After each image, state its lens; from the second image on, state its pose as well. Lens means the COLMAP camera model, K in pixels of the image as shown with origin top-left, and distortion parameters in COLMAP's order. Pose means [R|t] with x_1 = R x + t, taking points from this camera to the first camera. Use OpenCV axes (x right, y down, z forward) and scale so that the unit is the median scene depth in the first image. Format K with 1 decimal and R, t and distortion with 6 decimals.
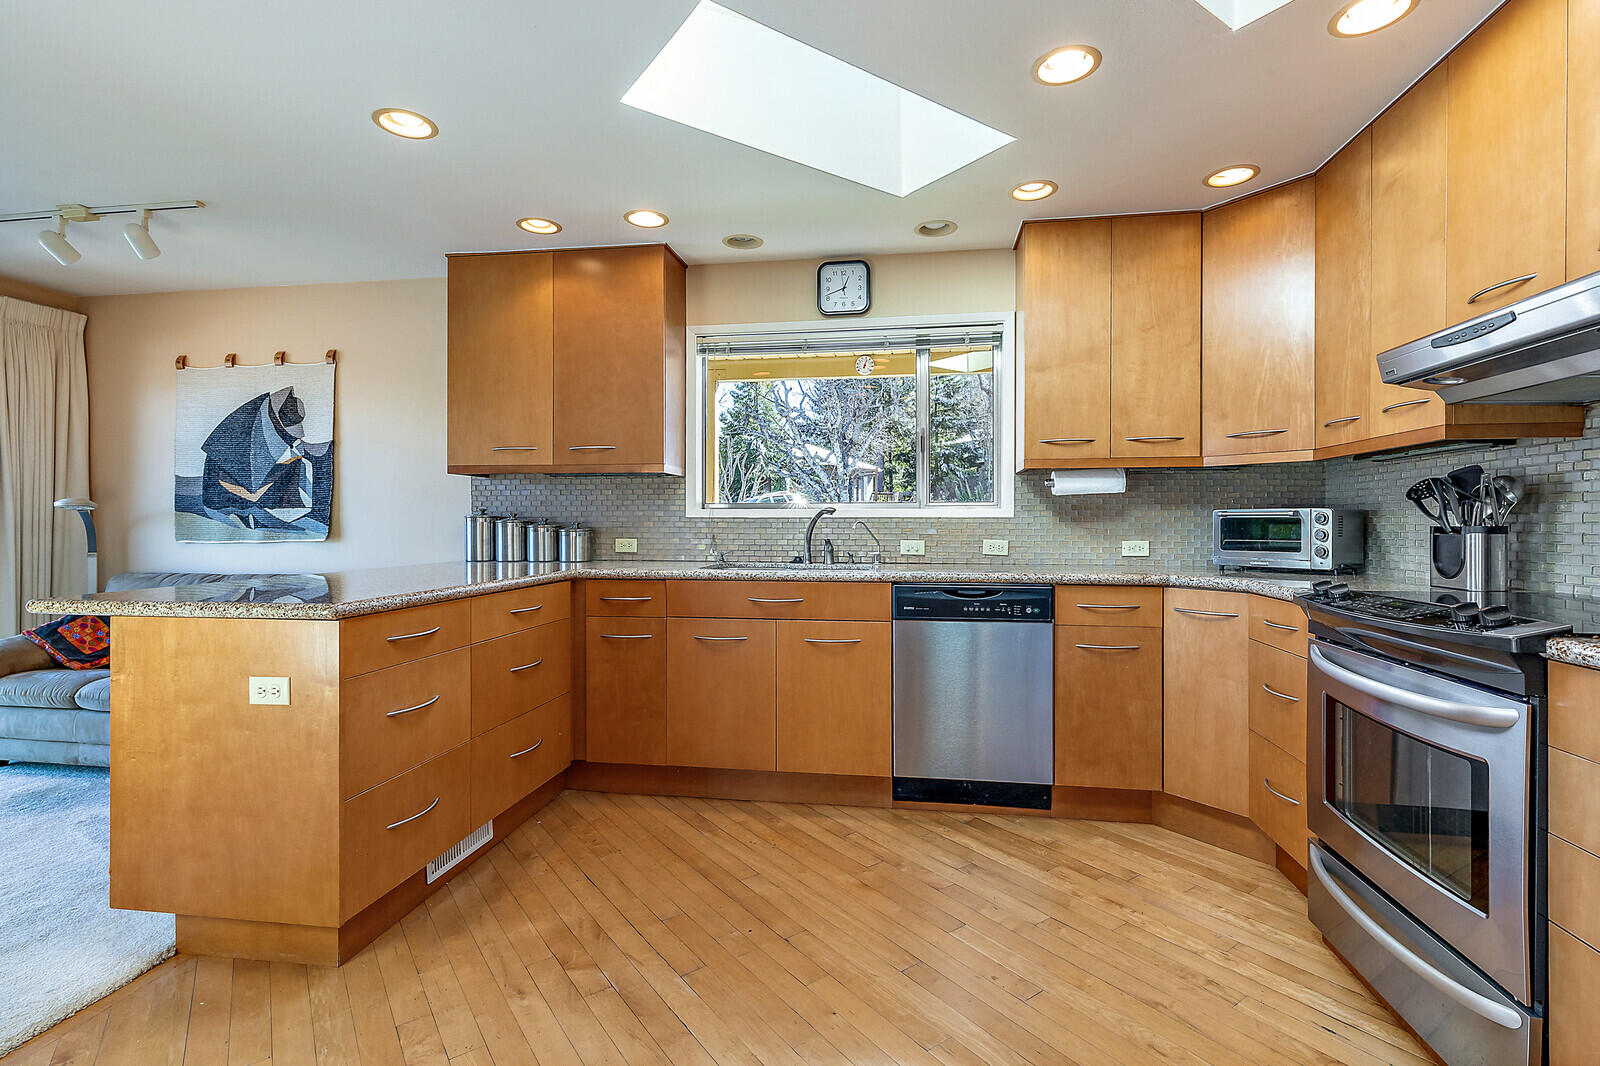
lens RADIAL K [[752.0, 0, 804.3], [0, 752.0, 527.2], [0, 0, 1]] dist [0.005024, 0.001402]
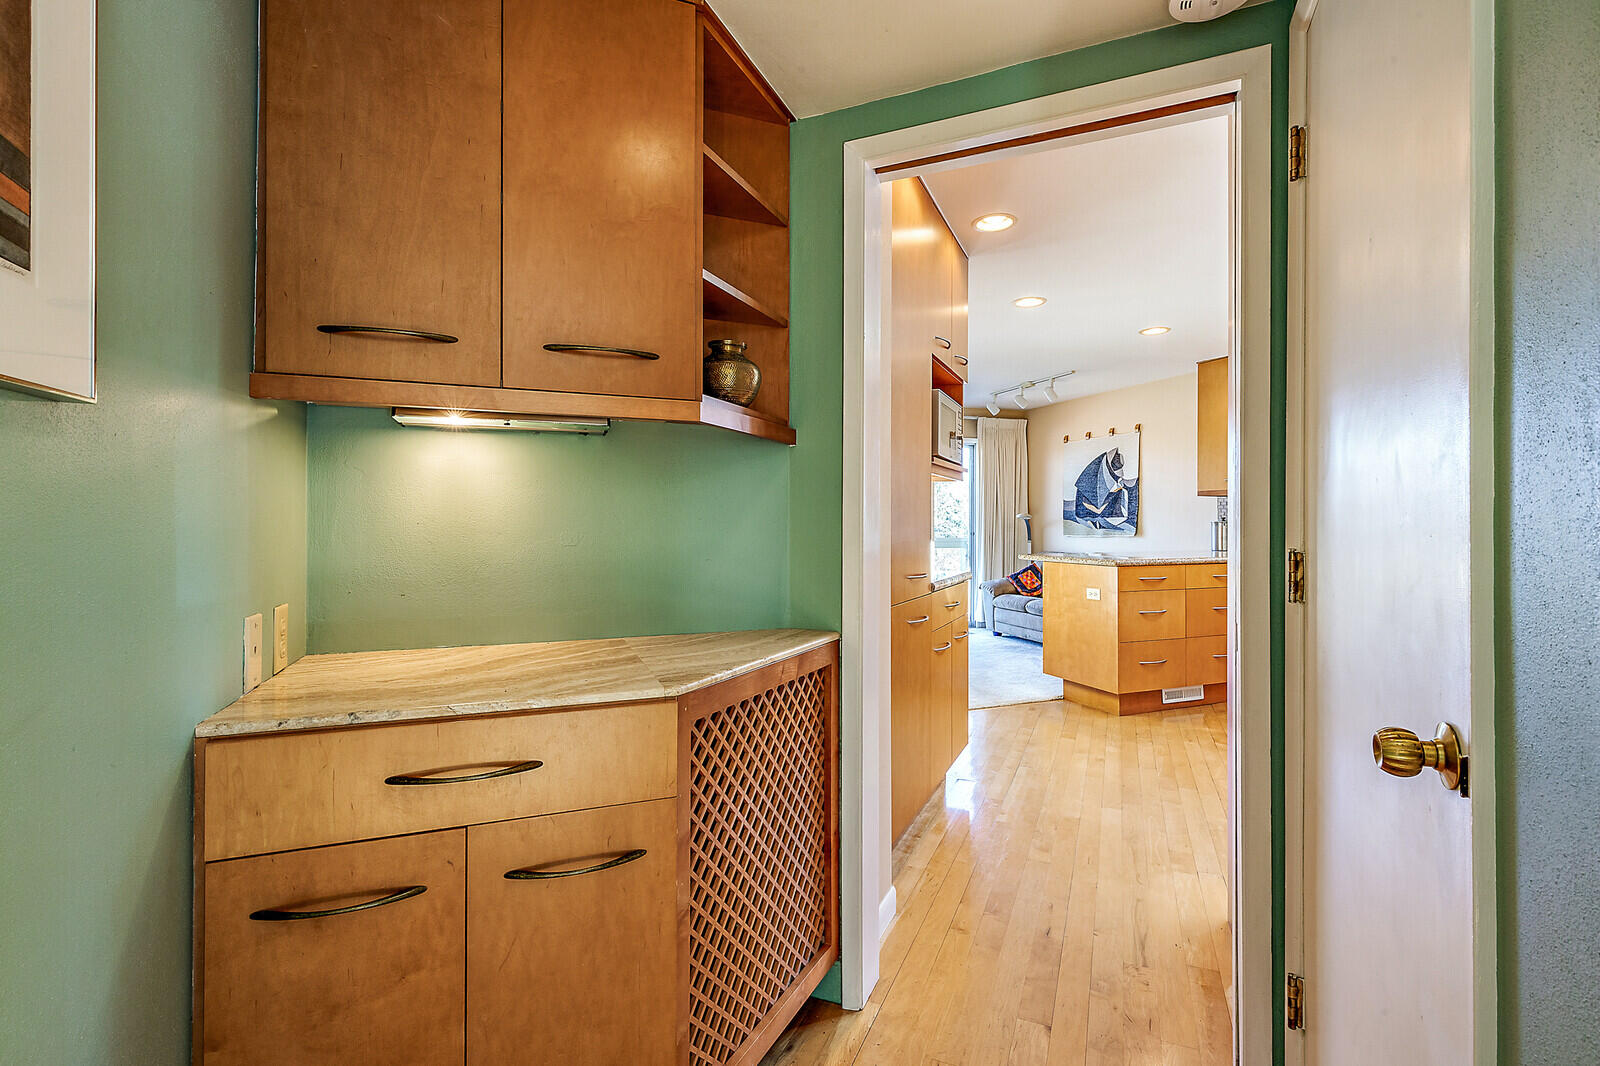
lens RADIAL K [[737.3, 0, 800.6], [0, 737.3, 519.9], [0, 0, 1]] dist [0.001885, 0.000481]
pose [[0.507762, -0.006028, -0.861476, 0.418586], [-0.004295, 0.999945, -0.009529, 0.000321], [0.861487, 0.008539, 0.507708, -0.498124]]
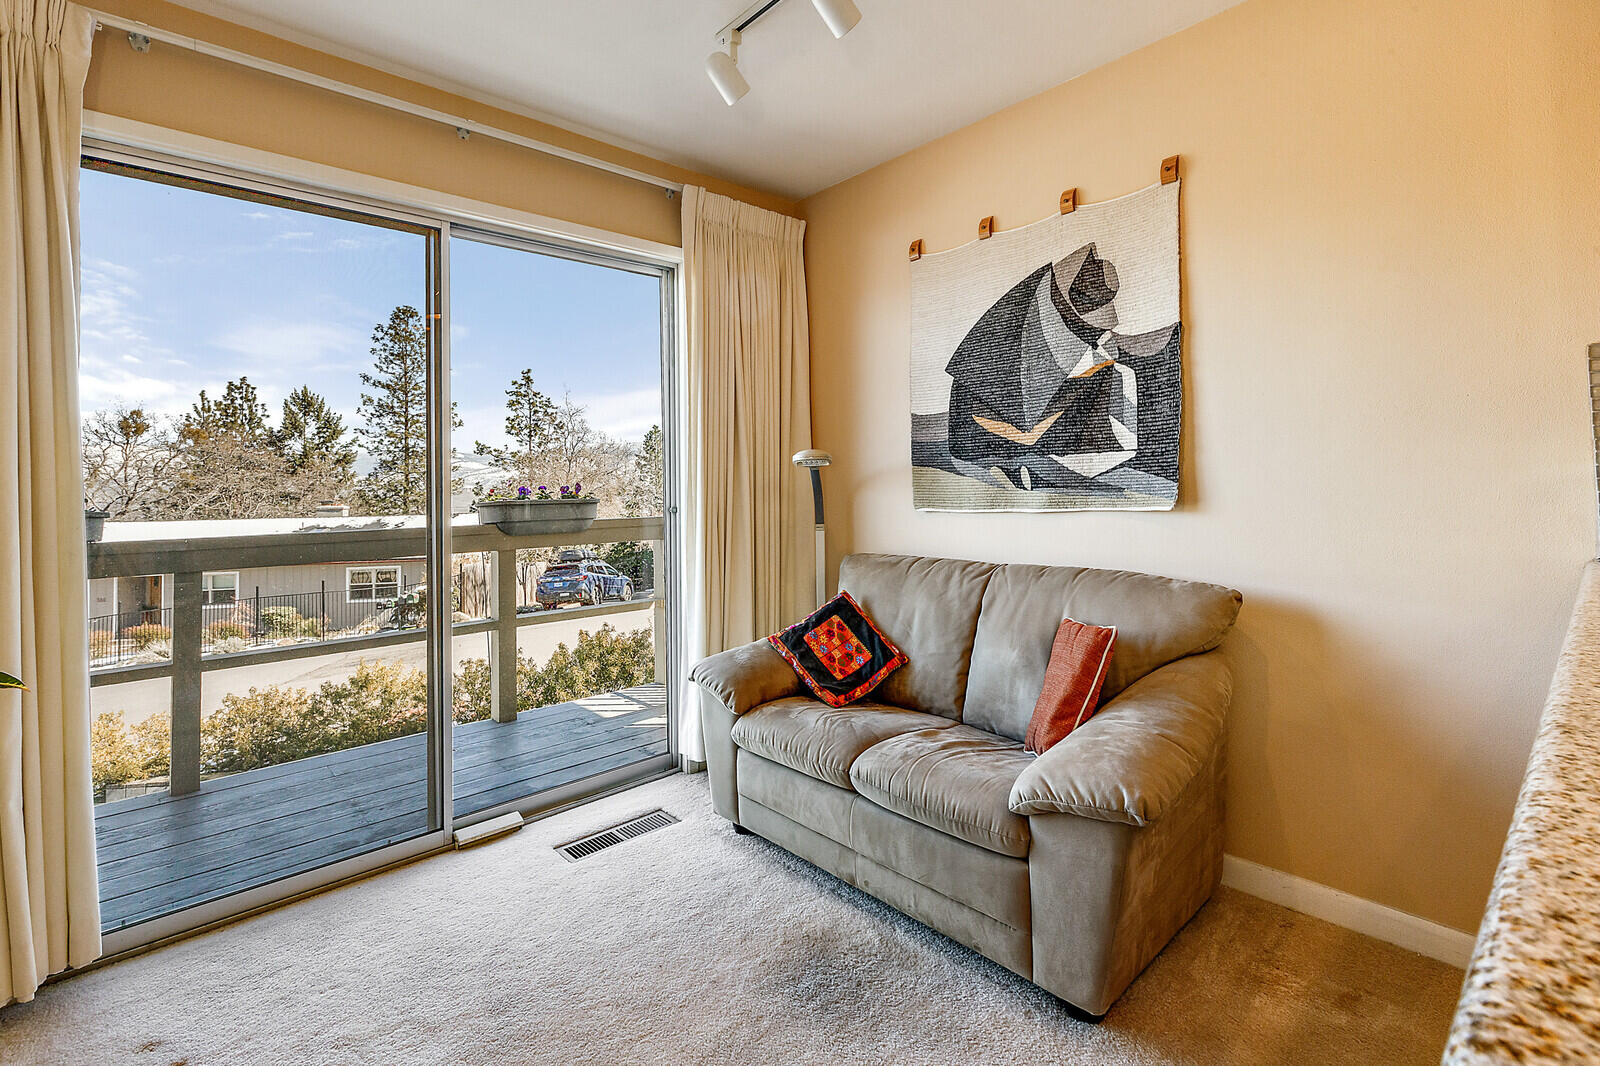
lens RADIAL K [[743.1, 0, 793.3], [0, 743.1, 476.6], [0, 0, 1]] dist [0.003286, 0.000609]
pose [[0.778748, -0.023833, -0.626884, -0.505549], [0.011282, 0.999649, -0.023990, 0.003865], [0.627235, 0.011609, 0.778743, 0.414513]]
